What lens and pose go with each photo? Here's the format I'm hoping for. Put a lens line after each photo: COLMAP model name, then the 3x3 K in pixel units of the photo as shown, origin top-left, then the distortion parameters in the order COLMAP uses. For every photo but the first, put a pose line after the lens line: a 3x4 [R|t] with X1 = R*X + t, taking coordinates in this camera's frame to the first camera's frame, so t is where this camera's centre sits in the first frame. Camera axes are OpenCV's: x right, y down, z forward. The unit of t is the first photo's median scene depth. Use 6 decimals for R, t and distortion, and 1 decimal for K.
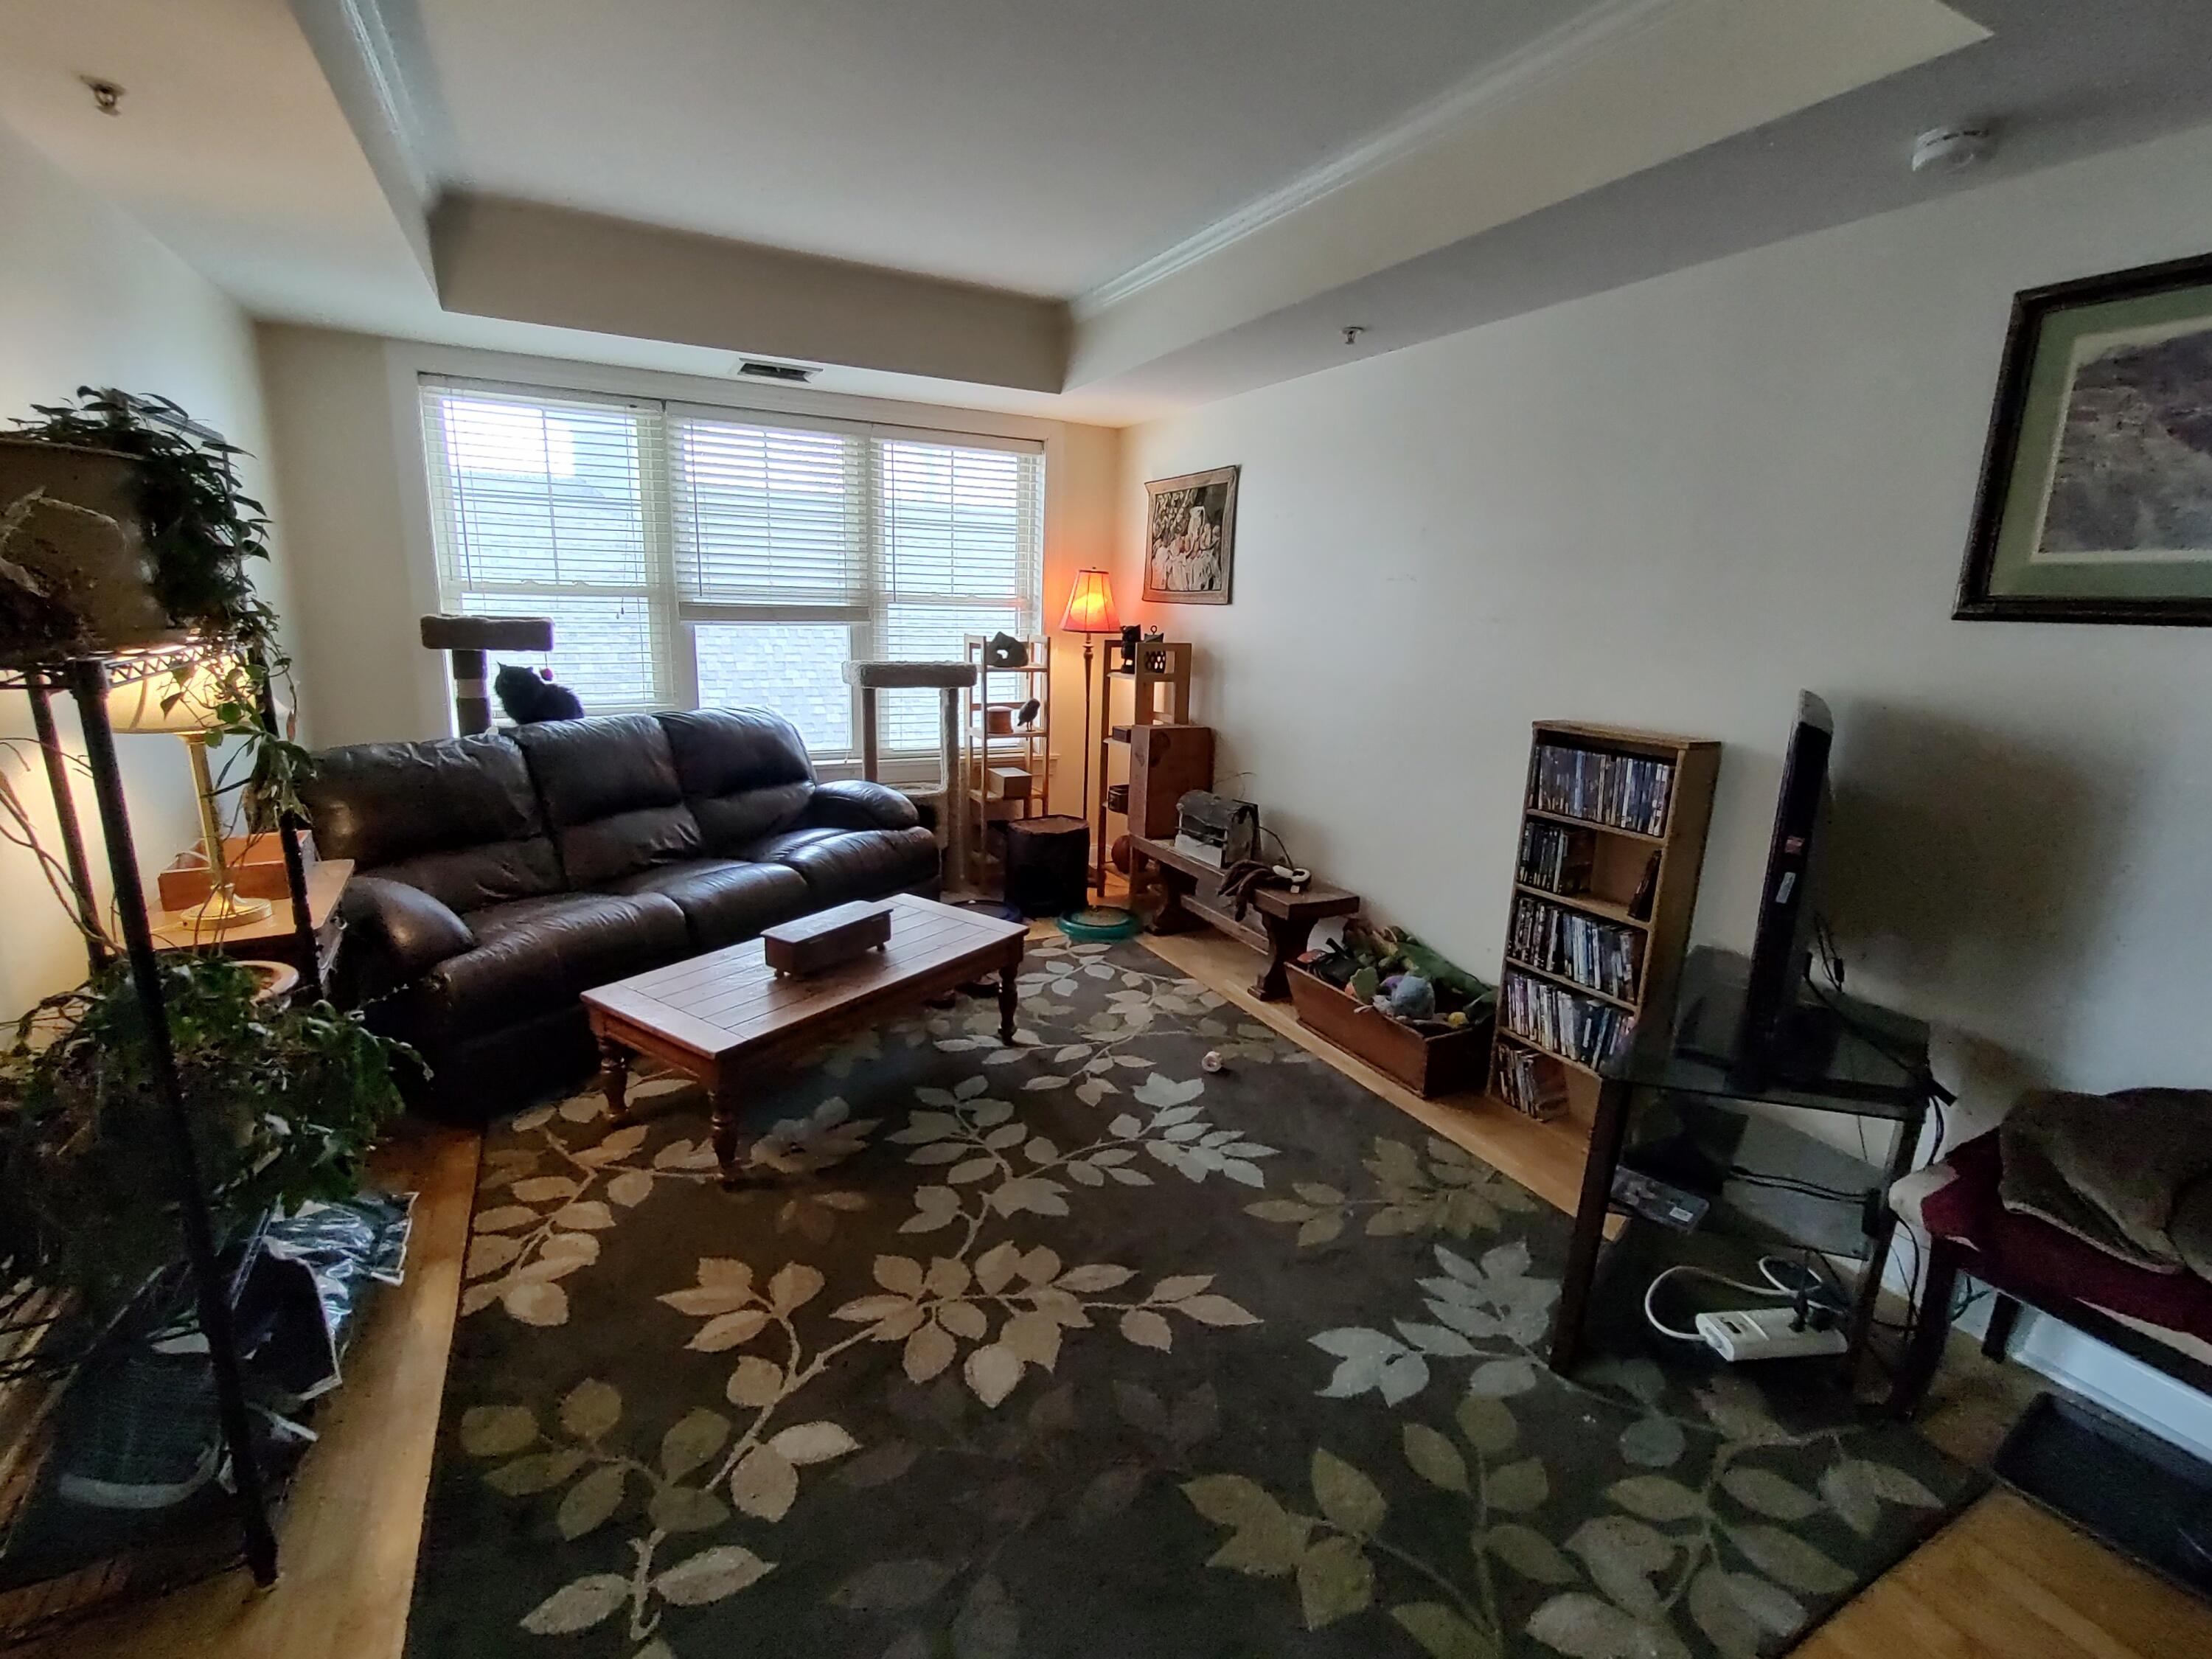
lens RADIAL K [[1005.3, 0, 1100.5], [0, 1005.3, 829.4], [0, 0, 1]] dist [-0.008656, 0.004145]
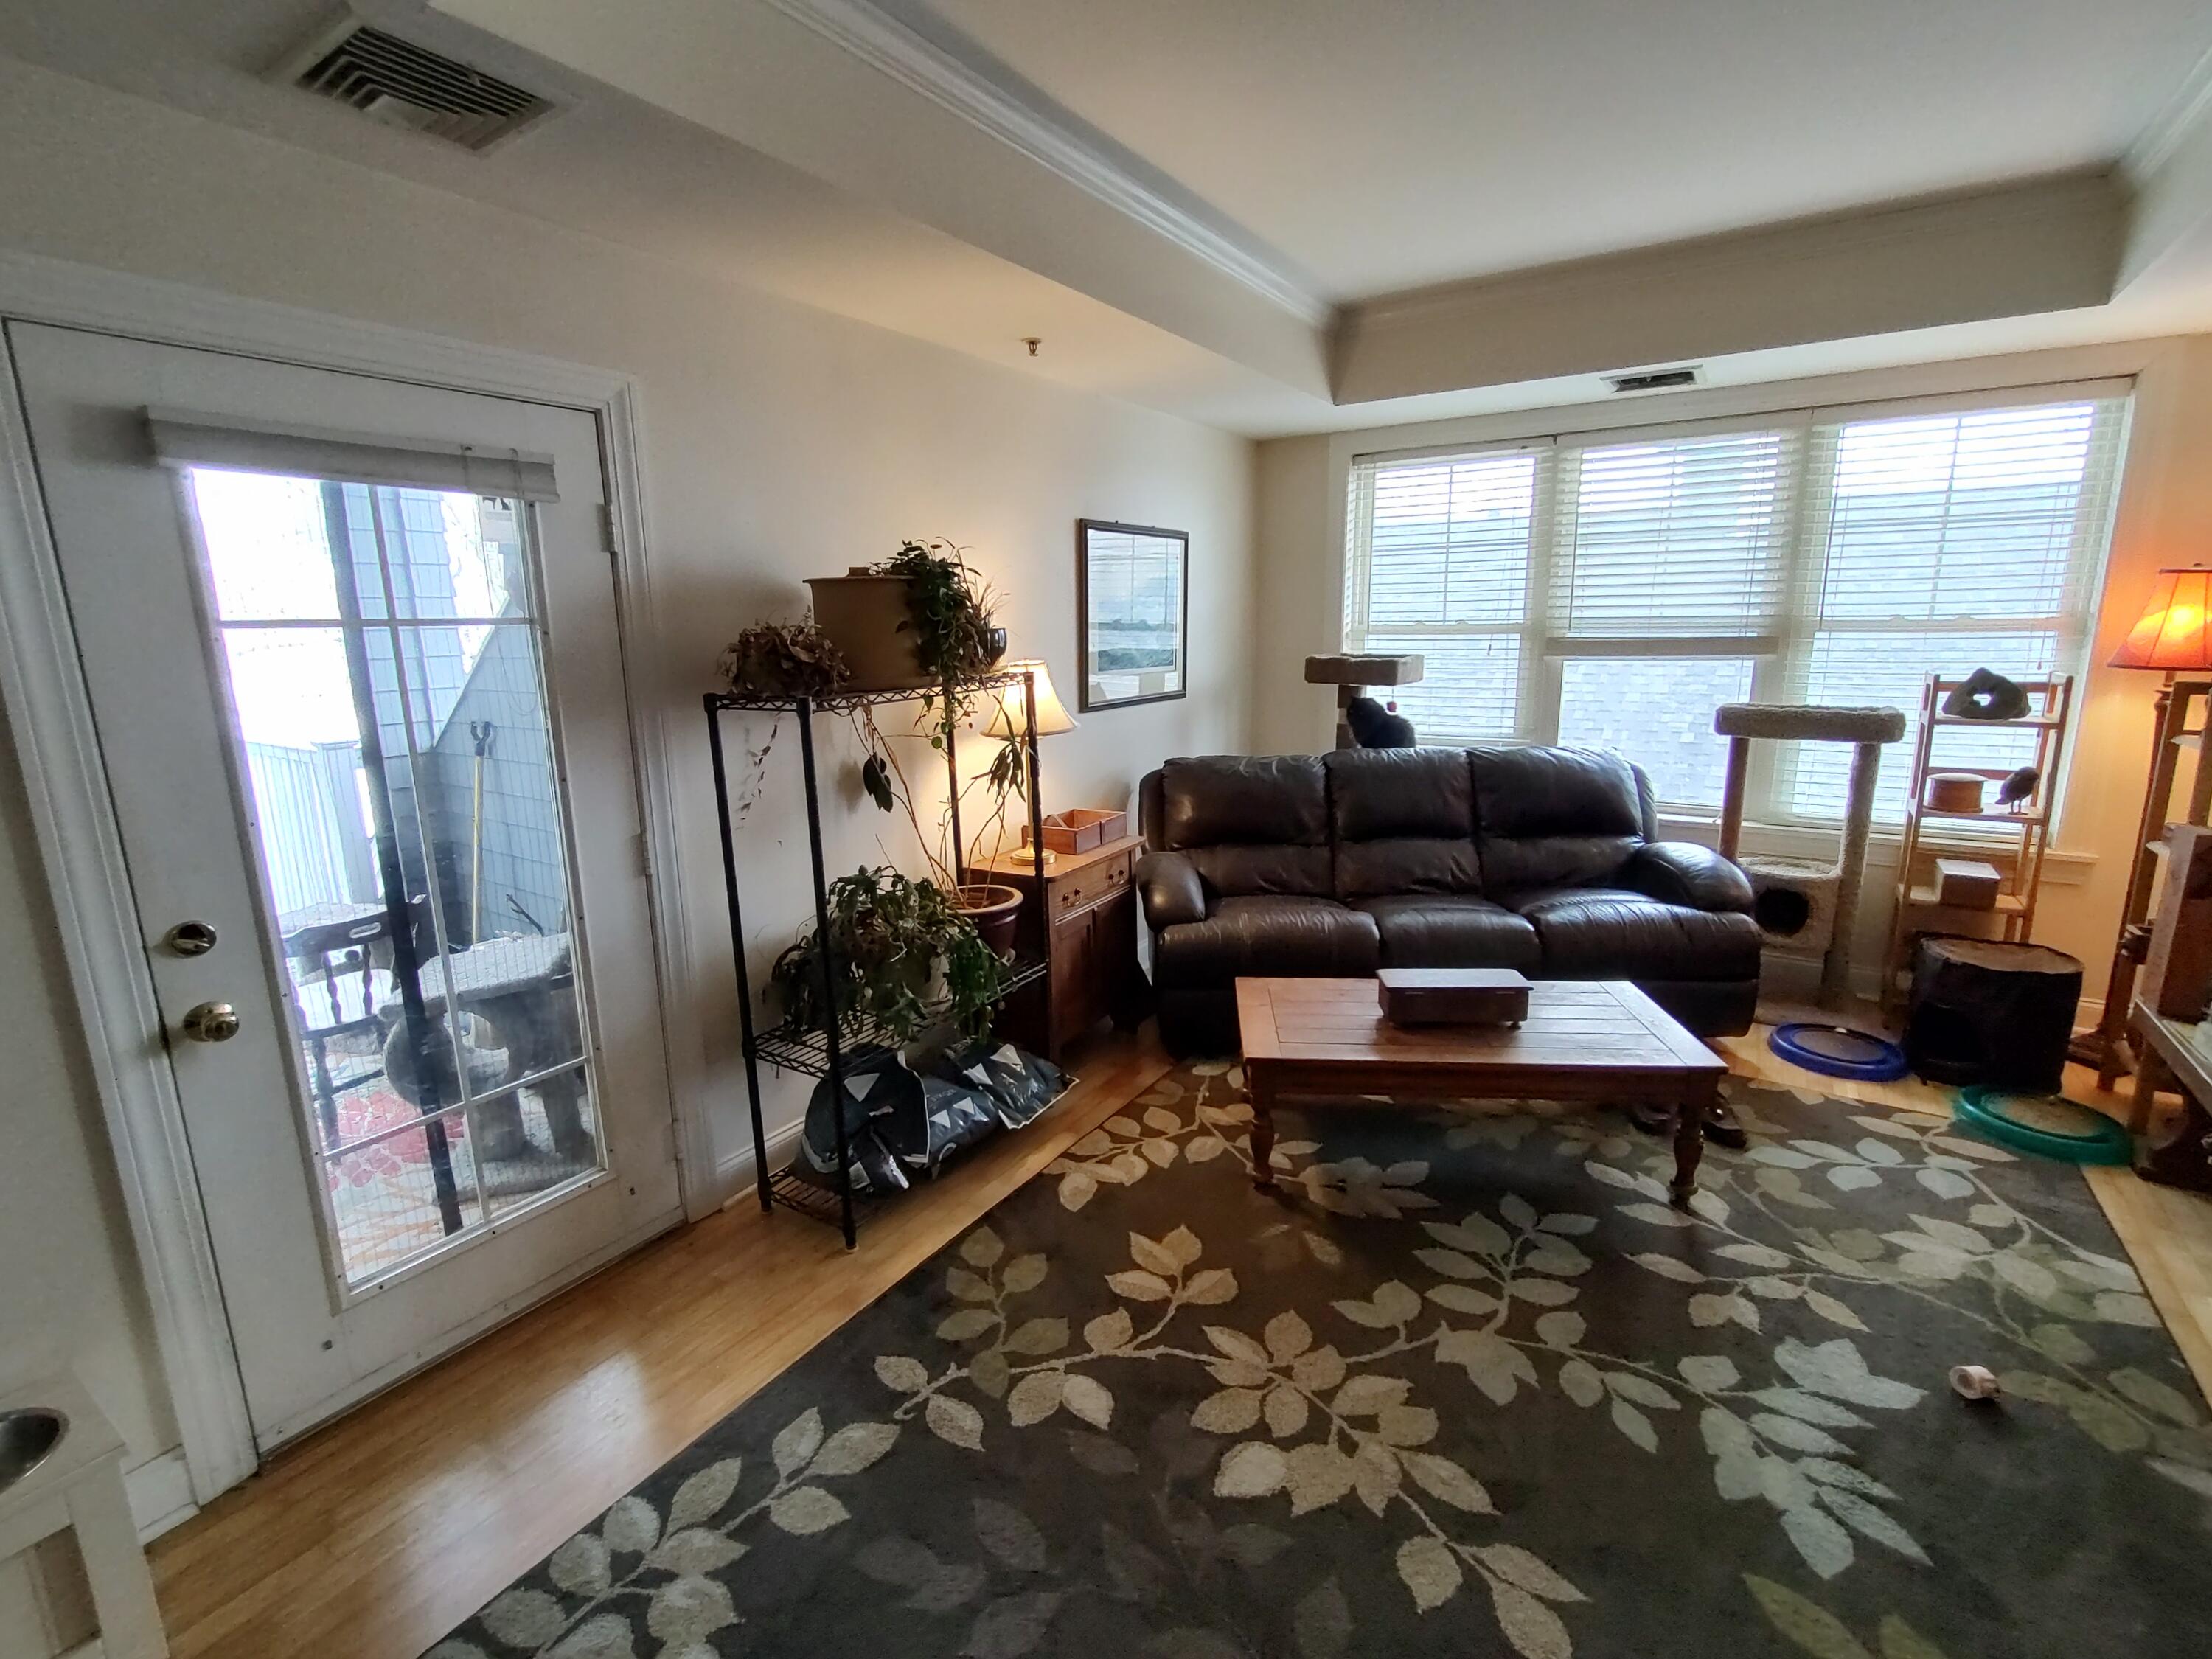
lens RADIAL K [[1005.3, 0, 1101.2], [0, 1005.3, 828.5], [0, 0, 1]] dist [-0.008656, 0.004145]
pose [[0.485519, 0.140849, -0.862805, 0.337932], [-0.162349, 0.984295, 0.069324, -0.055795], [0.859019, 0.106417, 0.500761, 0.214526]]
